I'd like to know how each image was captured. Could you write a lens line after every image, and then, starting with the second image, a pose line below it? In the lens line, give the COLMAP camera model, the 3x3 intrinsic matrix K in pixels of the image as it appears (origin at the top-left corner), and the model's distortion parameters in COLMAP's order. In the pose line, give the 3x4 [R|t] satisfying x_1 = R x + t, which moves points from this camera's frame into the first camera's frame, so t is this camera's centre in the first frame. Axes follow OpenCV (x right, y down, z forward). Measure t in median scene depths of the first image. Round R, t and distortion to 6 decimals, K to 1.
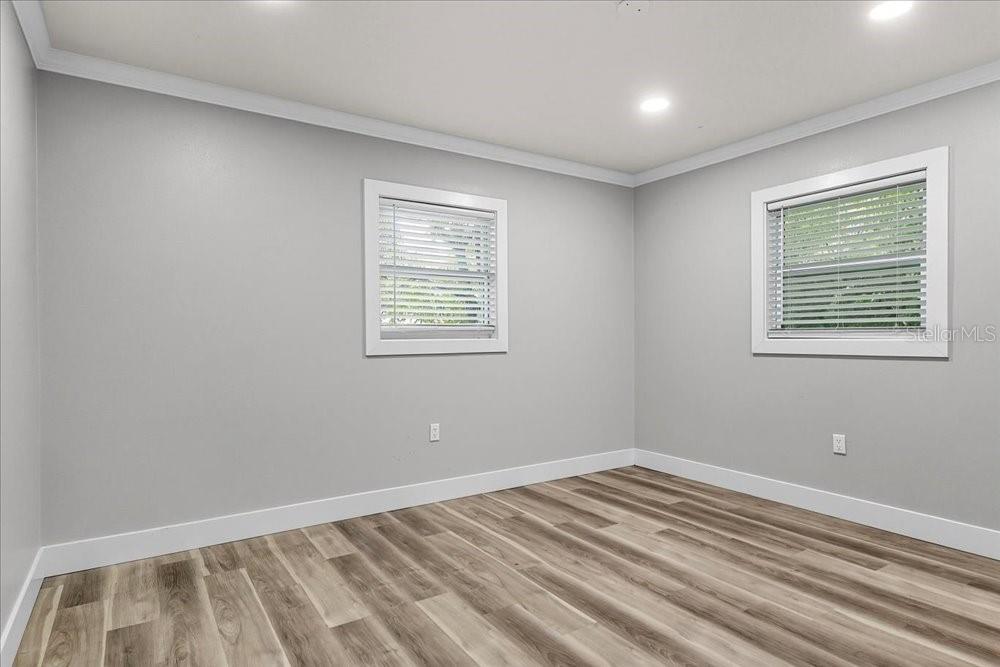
lens RADIAL K [[539.5, 0, 493.5], [0, 539.5, 336.7], [0, 0, 1]] dist [0.004945, -0.001408]
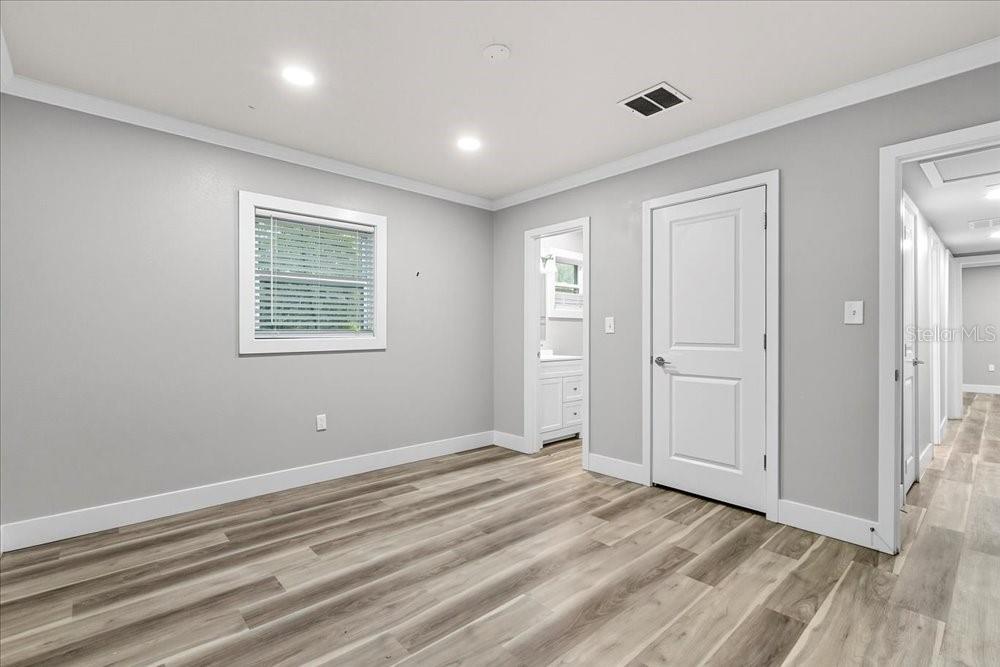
lens RADIAL K [[453.2, 0, 498.1], [0, 453.2, 331.5], [0, 0, 1]] dist [0.005854, -0.000574]
pose [[-0.152155, 0.005559, 0.988341, -0.501532], [0.004532, 0.999978, -0.004927, -0.005124], [-0.988346, 0.003730, -0.152177, 0.822089]]
